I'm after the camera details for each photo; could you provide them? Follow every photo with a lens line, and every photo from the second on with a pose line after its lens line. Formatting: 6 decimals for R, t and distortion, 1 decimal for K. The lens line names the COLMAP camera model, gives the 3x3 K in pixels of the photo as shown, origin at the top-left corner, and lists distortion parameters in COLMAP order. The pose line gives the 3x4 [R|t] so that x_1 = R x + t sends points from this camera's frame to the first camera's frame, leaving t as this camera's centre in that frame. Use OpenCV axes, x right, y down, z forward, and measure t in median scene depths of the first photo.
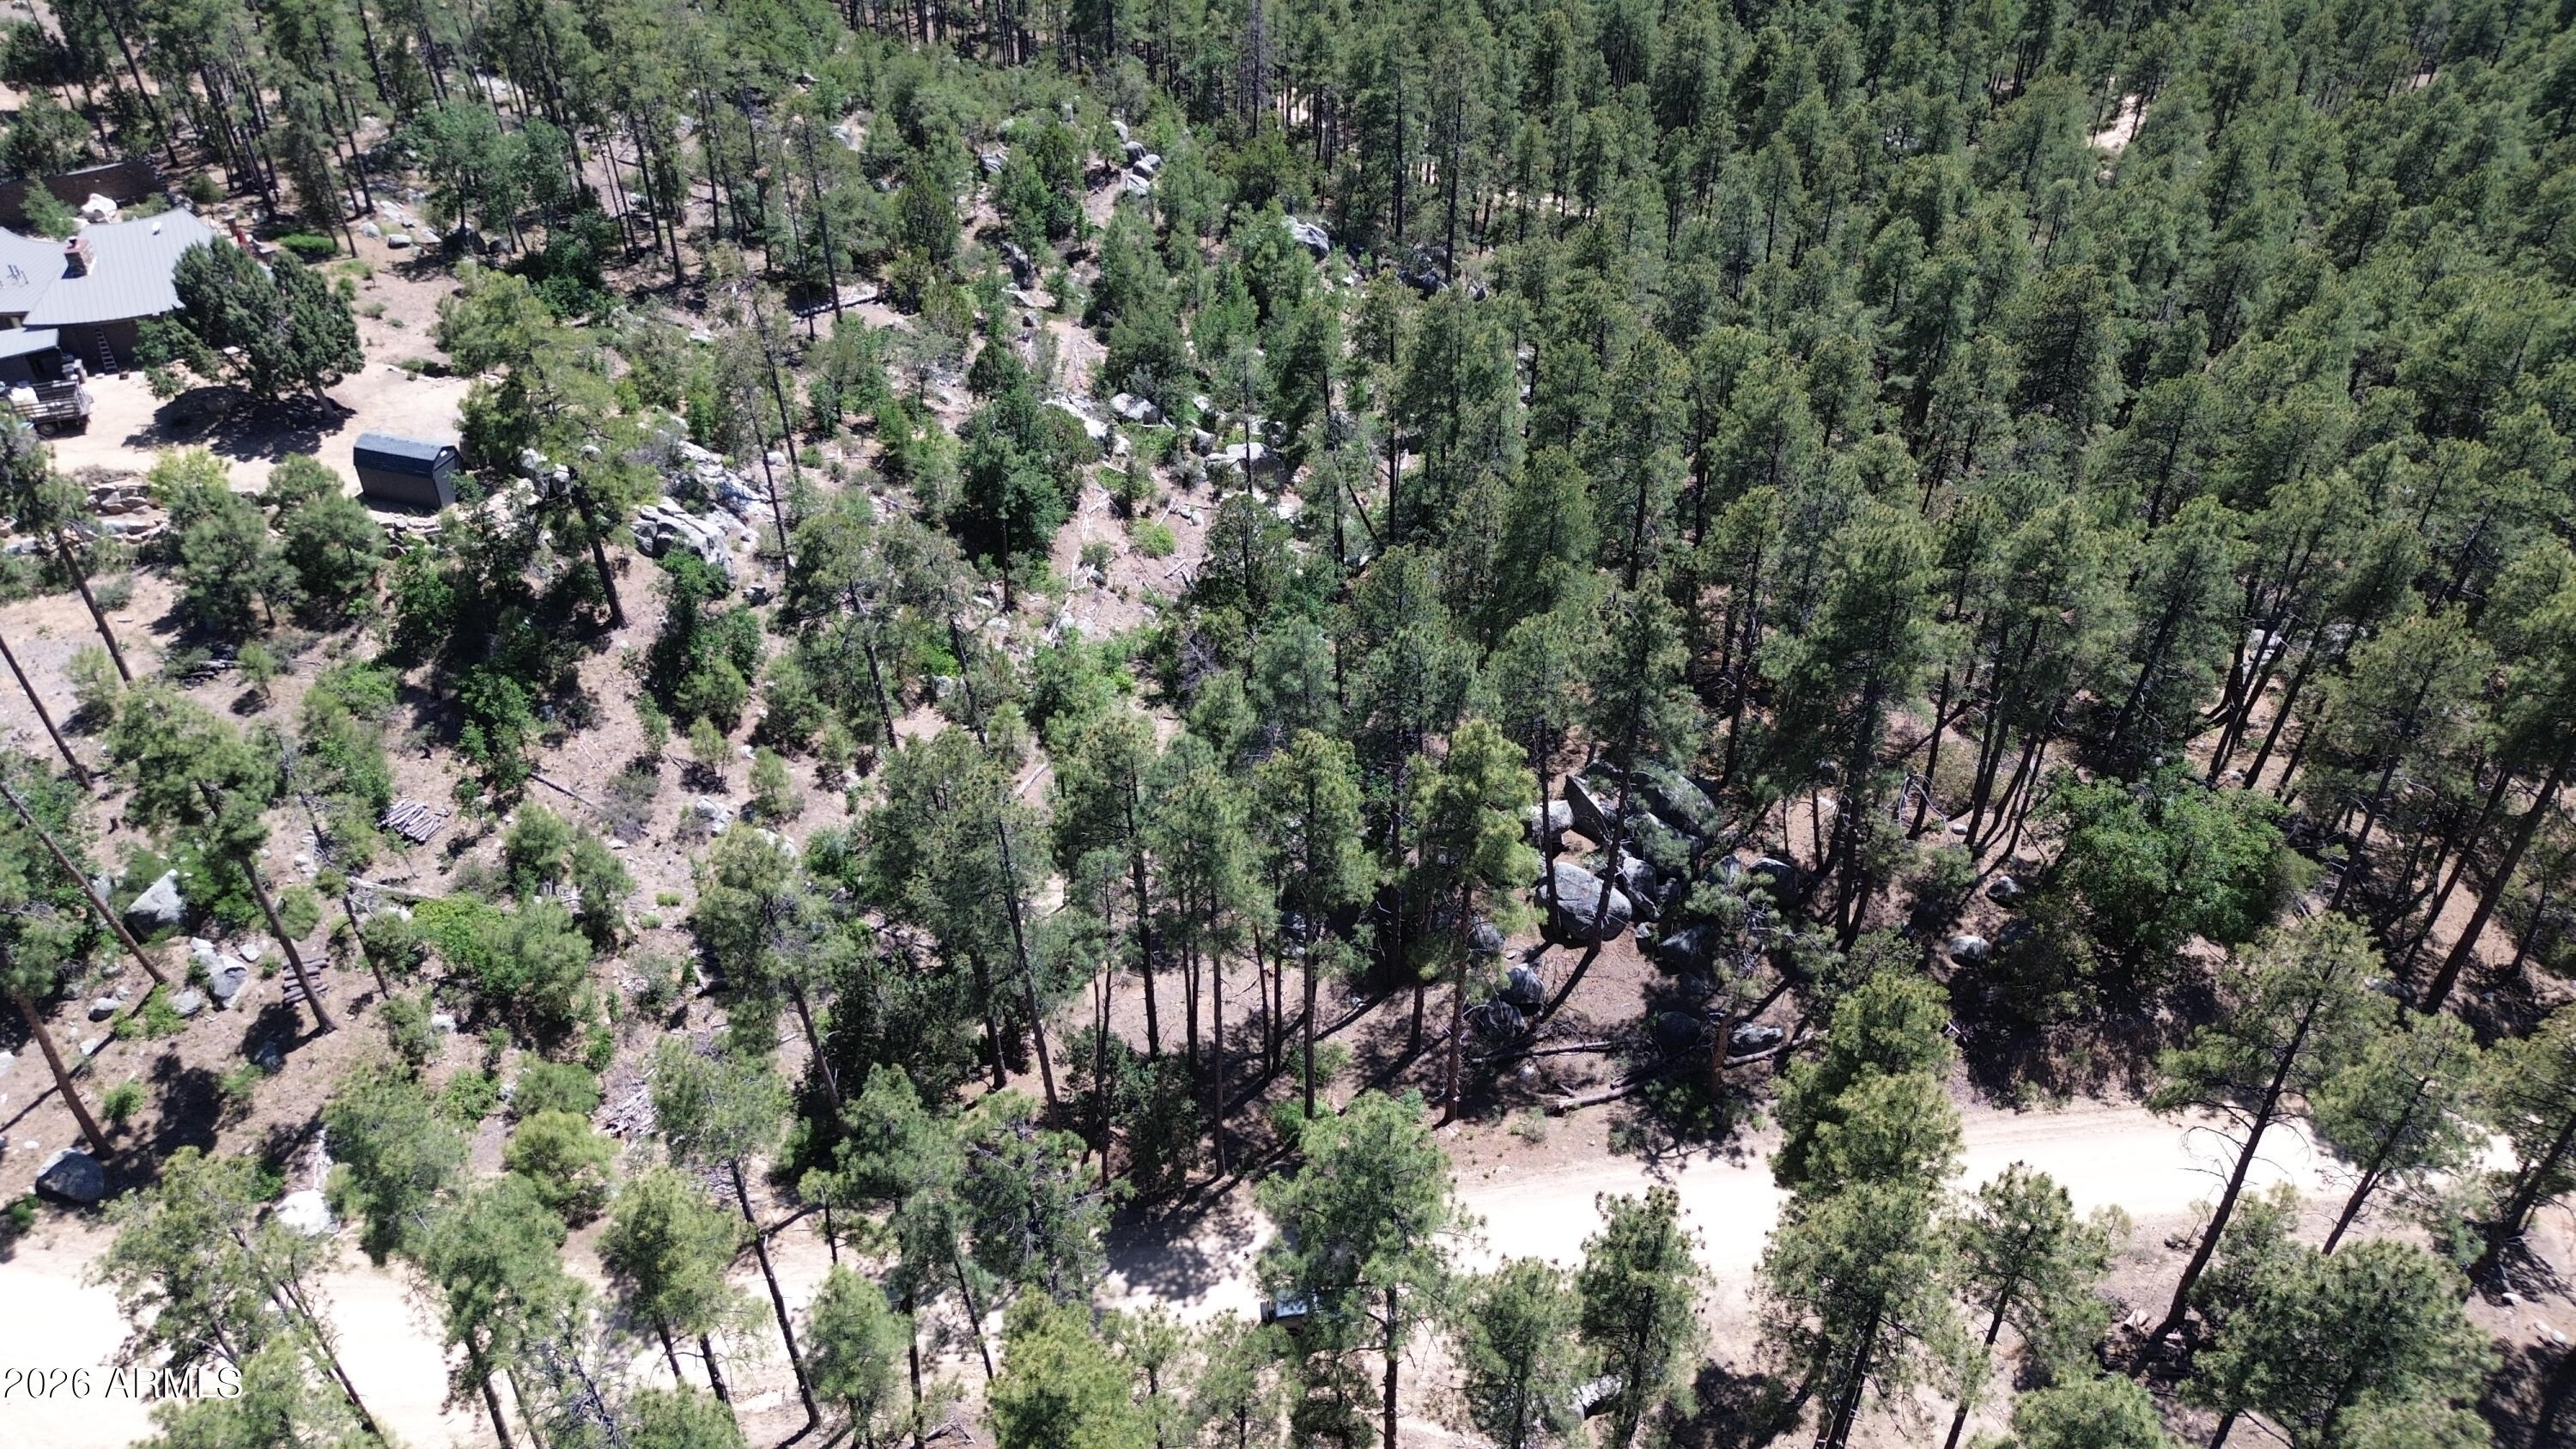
lens RADIAL K [[1825.5, 0, 1293.0], [0, 1825.5, 723.0], [0, 0, 1]] dist [0.084050, -0.086303]
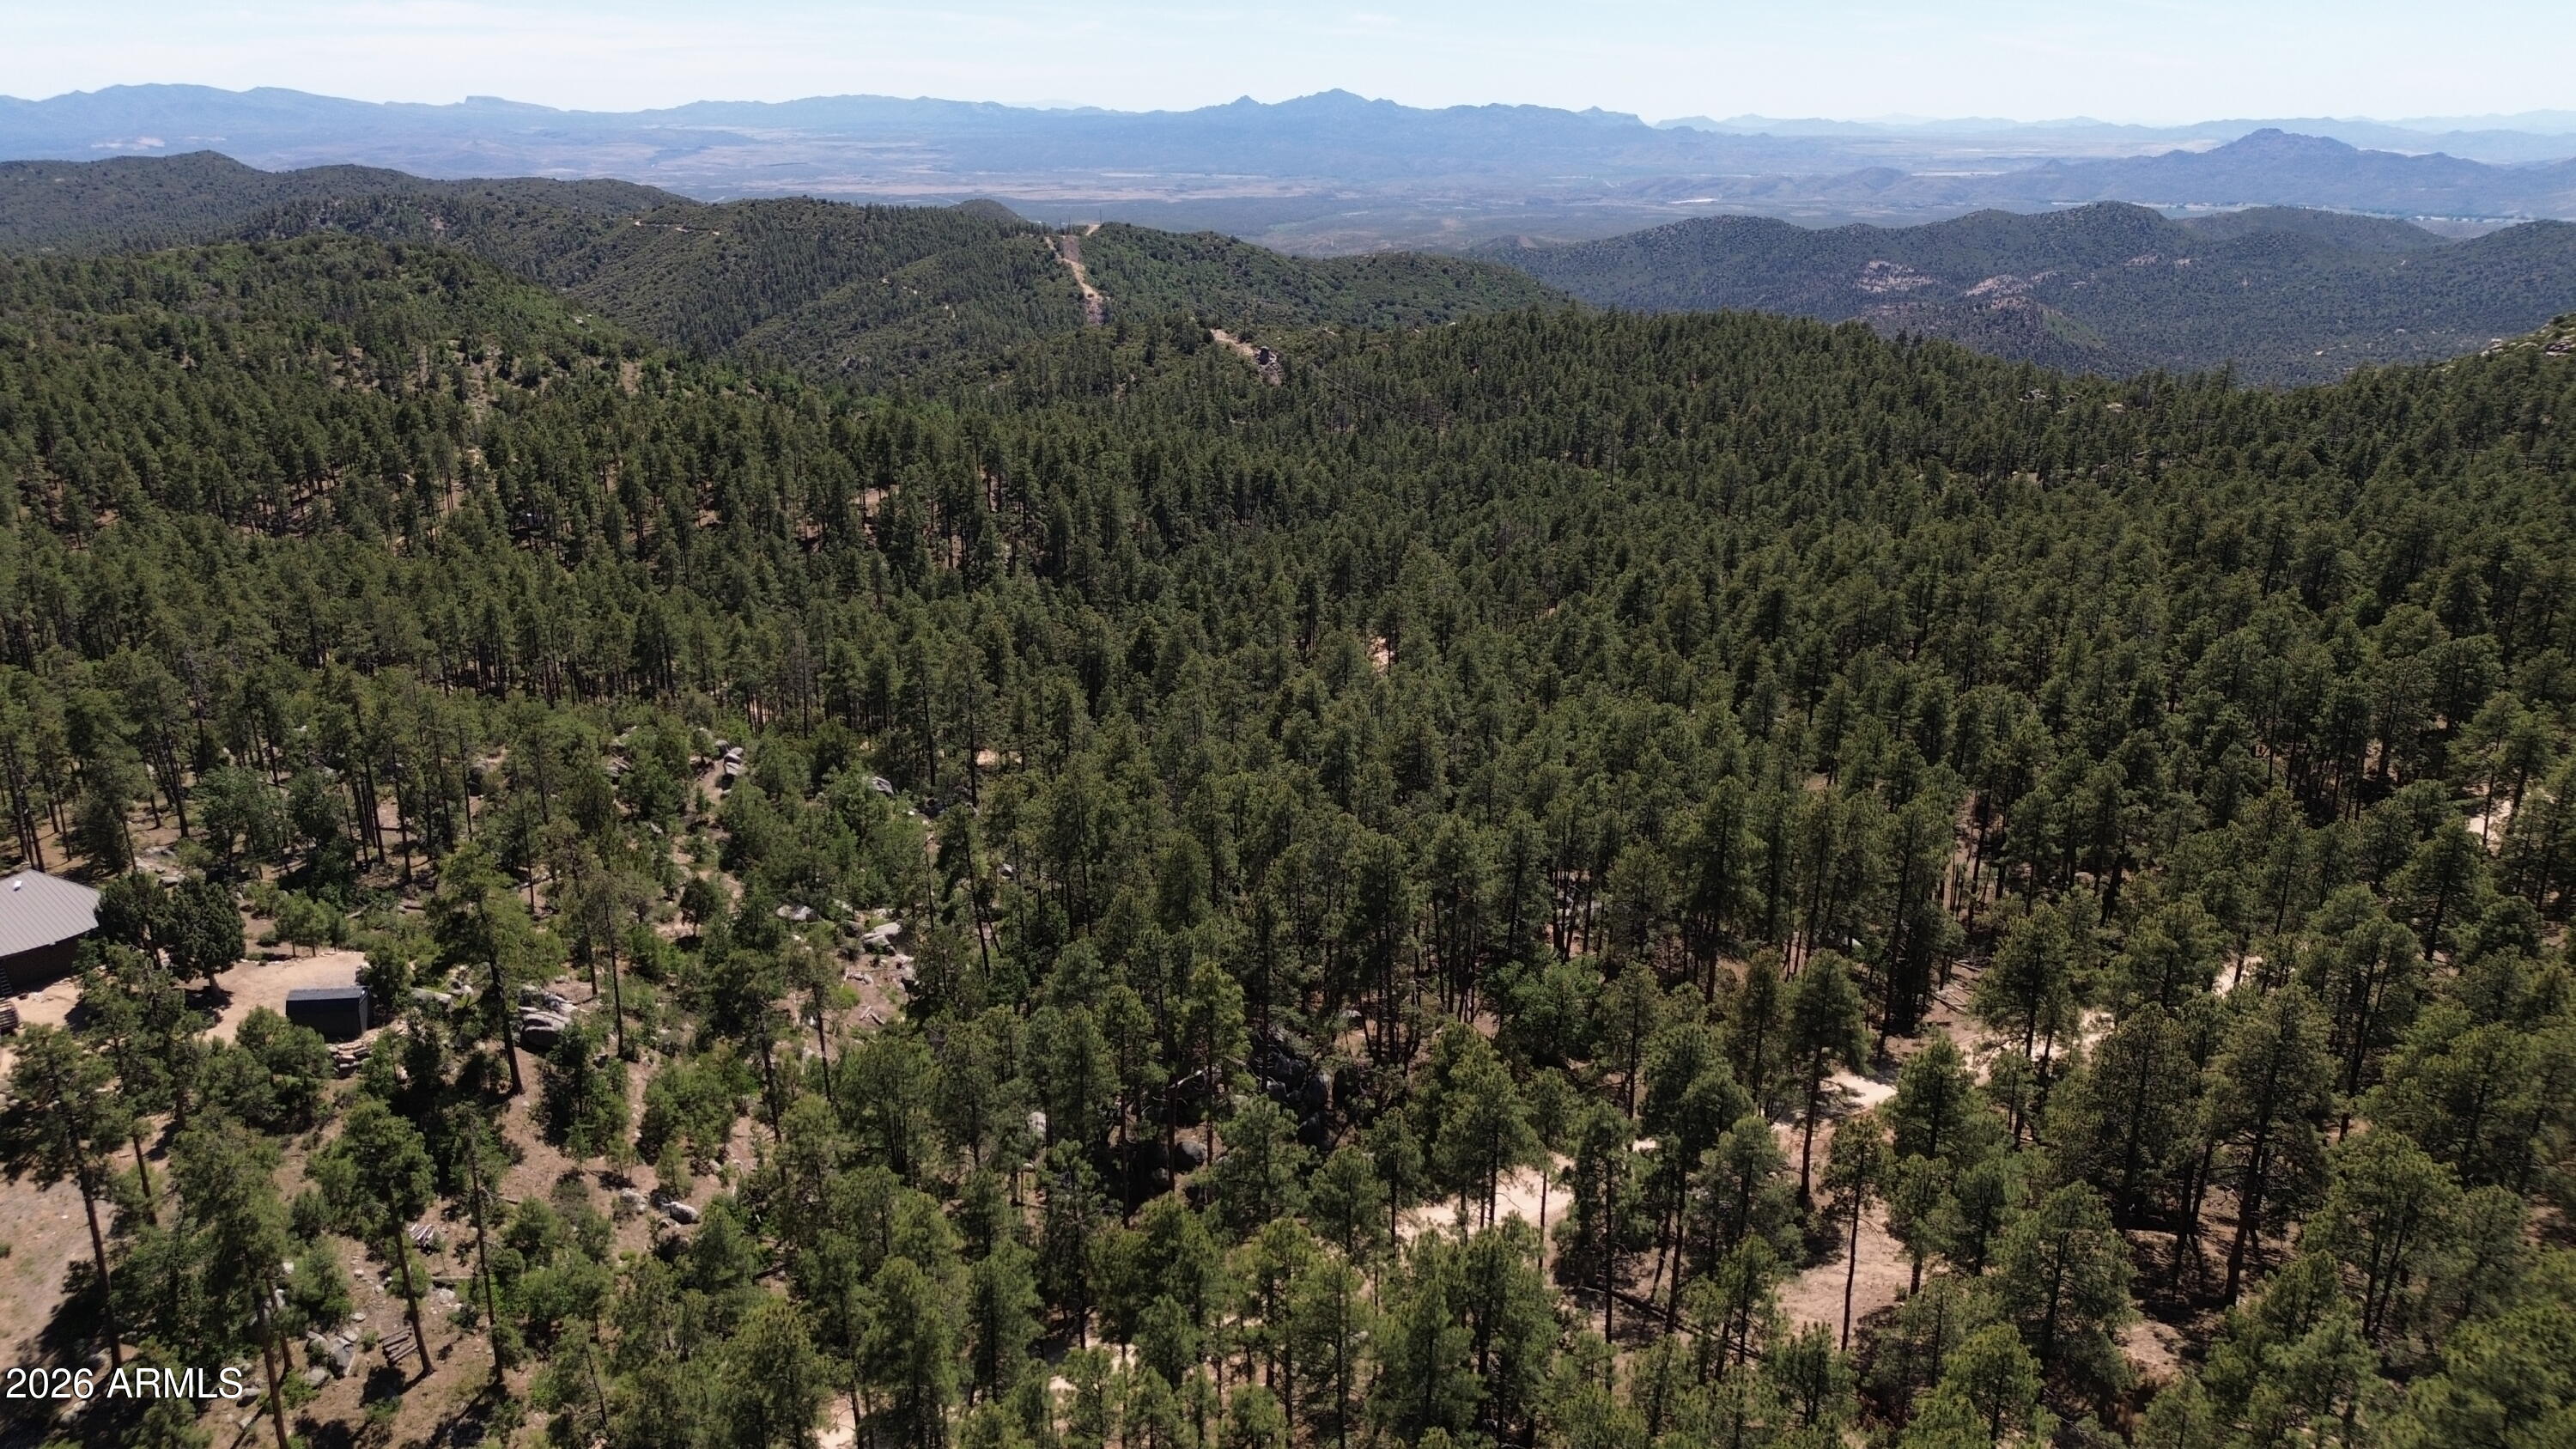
lens RADIAL K [[1825.5, 0, 1293.0], [0, 1825.5, 723.0], [0, 0, 1]] dist [0.084050, -0.086303]
pose [[0.921712, -0.122751, 0.367939, -0.243278], [0.231360, 0.935364, -0.267518, 0.149858], [-0.311319, 0.331701, 0.890536, -0.378866]]
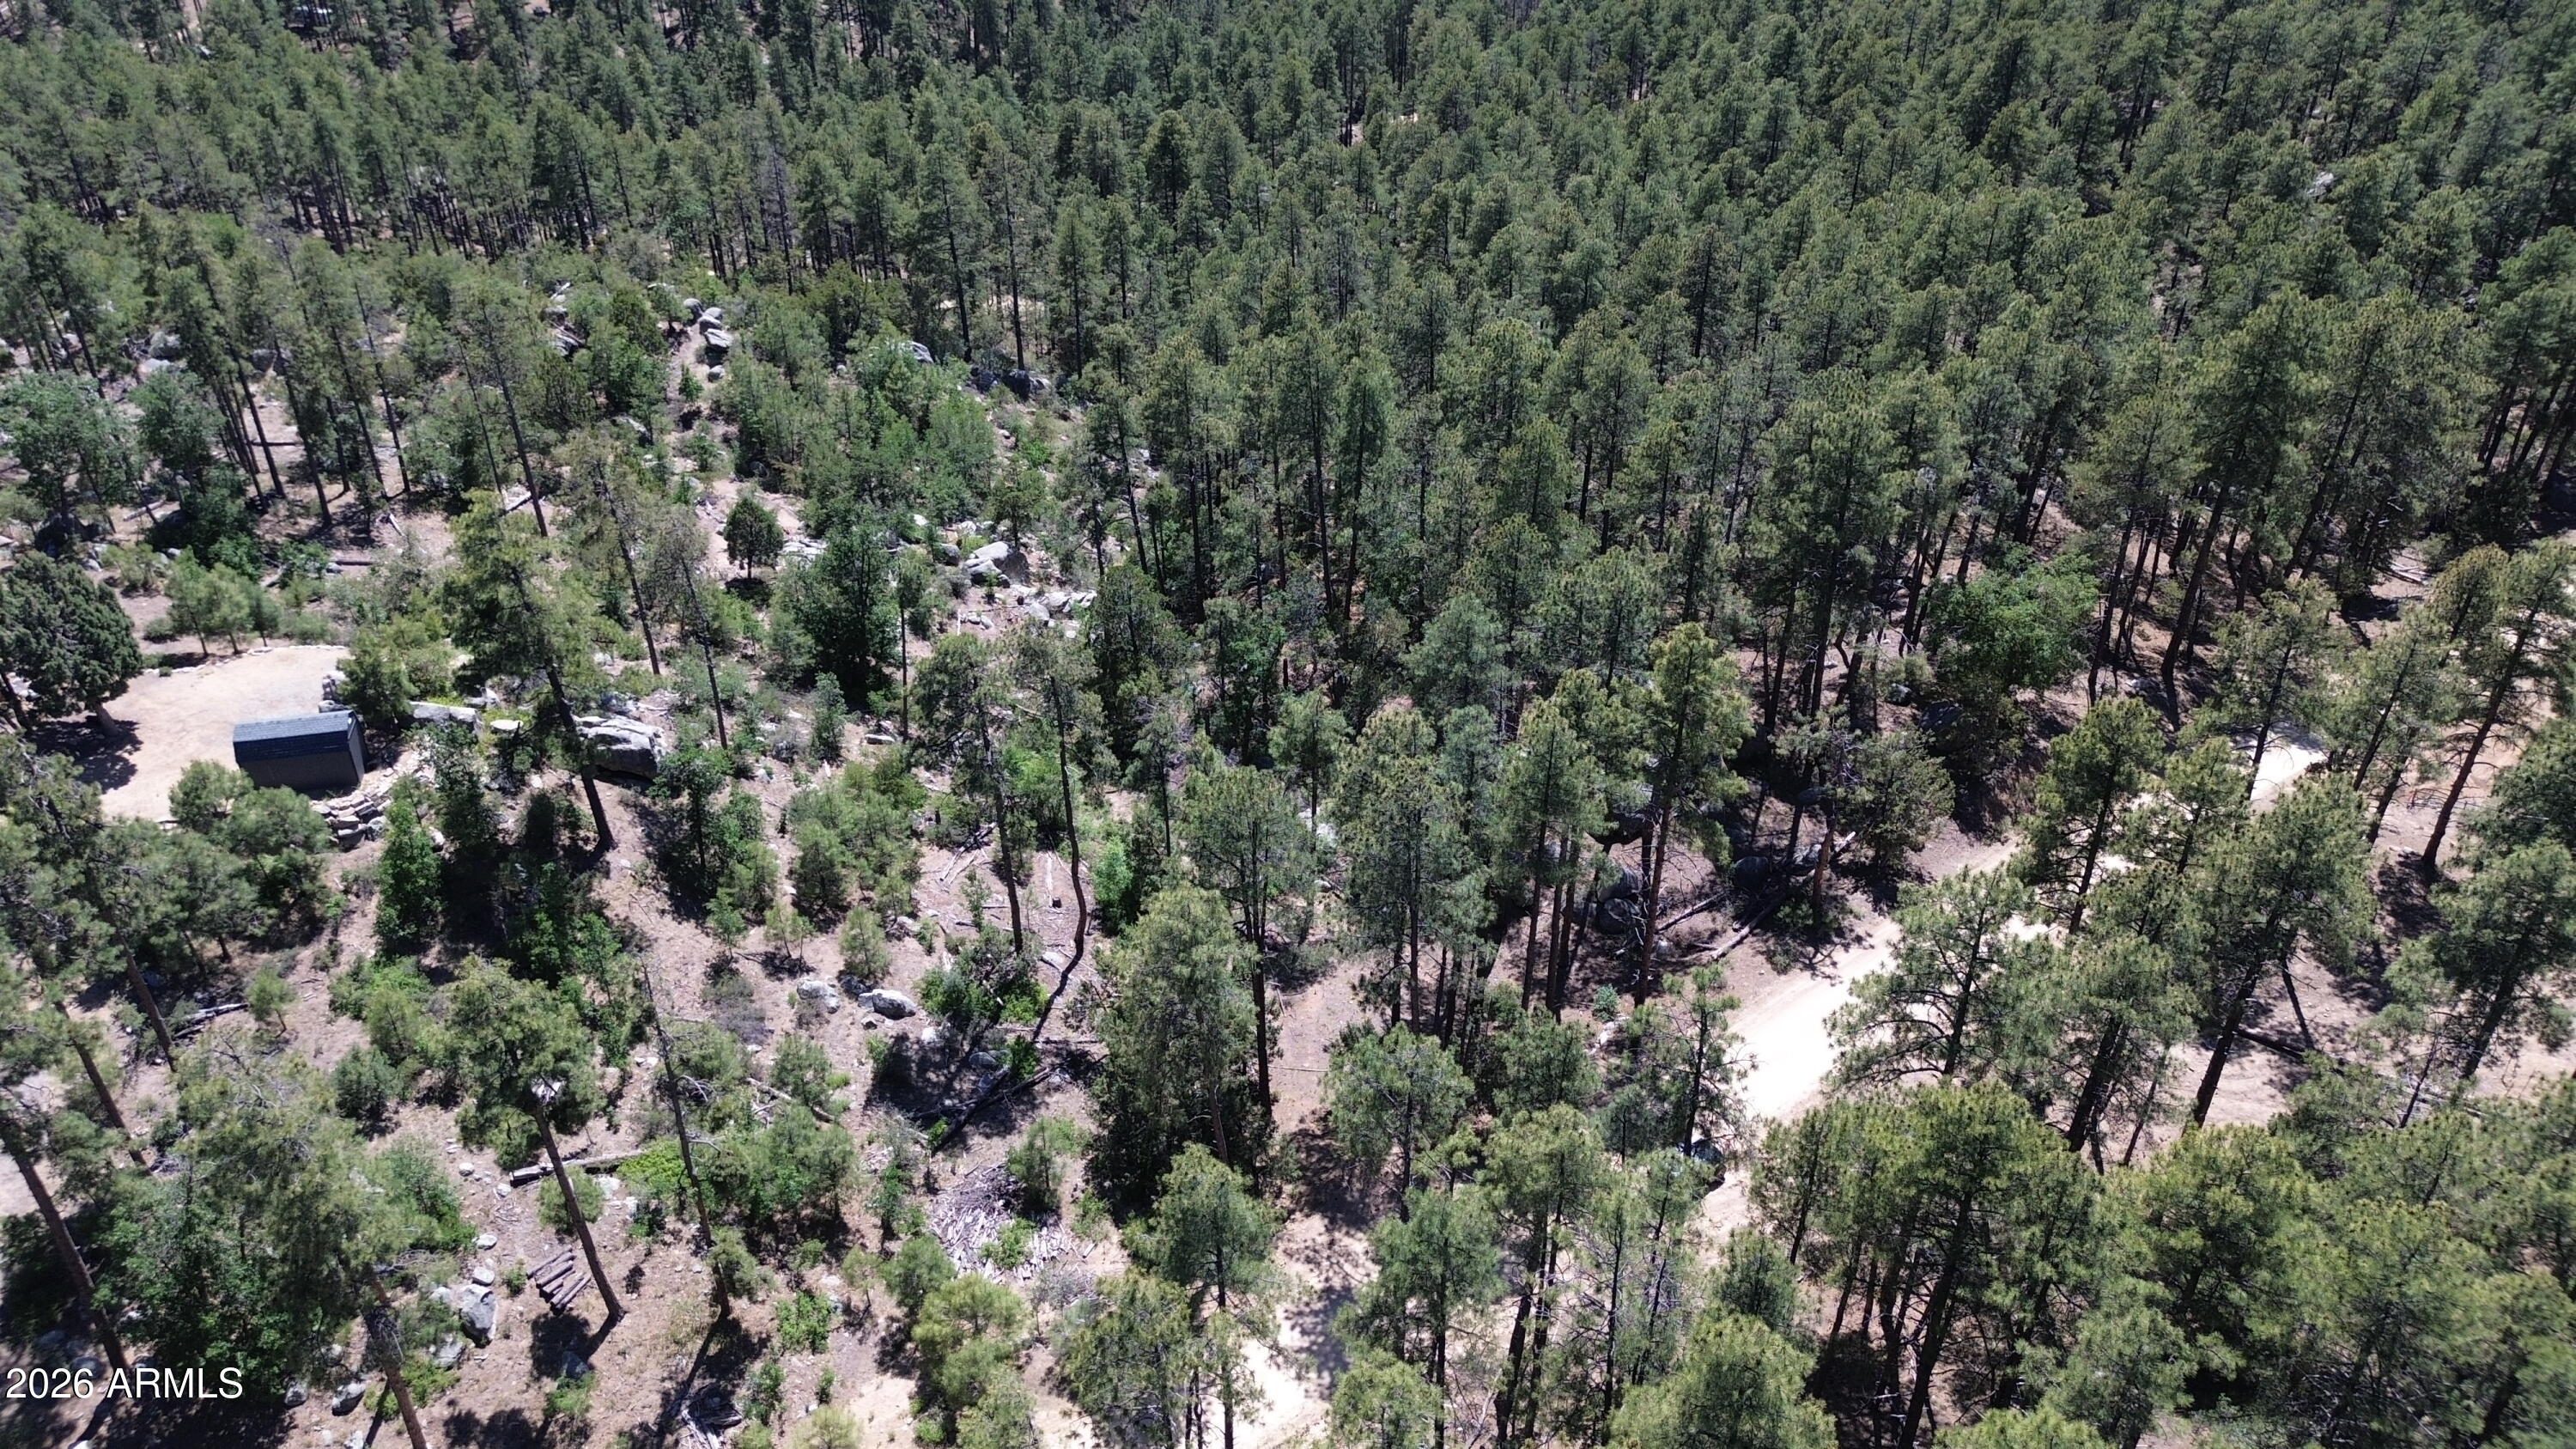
lens RADIAL K [[1825.5, 0, 1293.0], [0, 1825.5, 723.0], [0, 0, 1]] dist [0.084050, -0.086303]
pose [[0.874455, -0.271356, 0.402112, -0.333450], [0.296006, 0.955186, 0.000875, -0.009026], [-0.384329, 0.118263, 0.915590, 0.010485]]
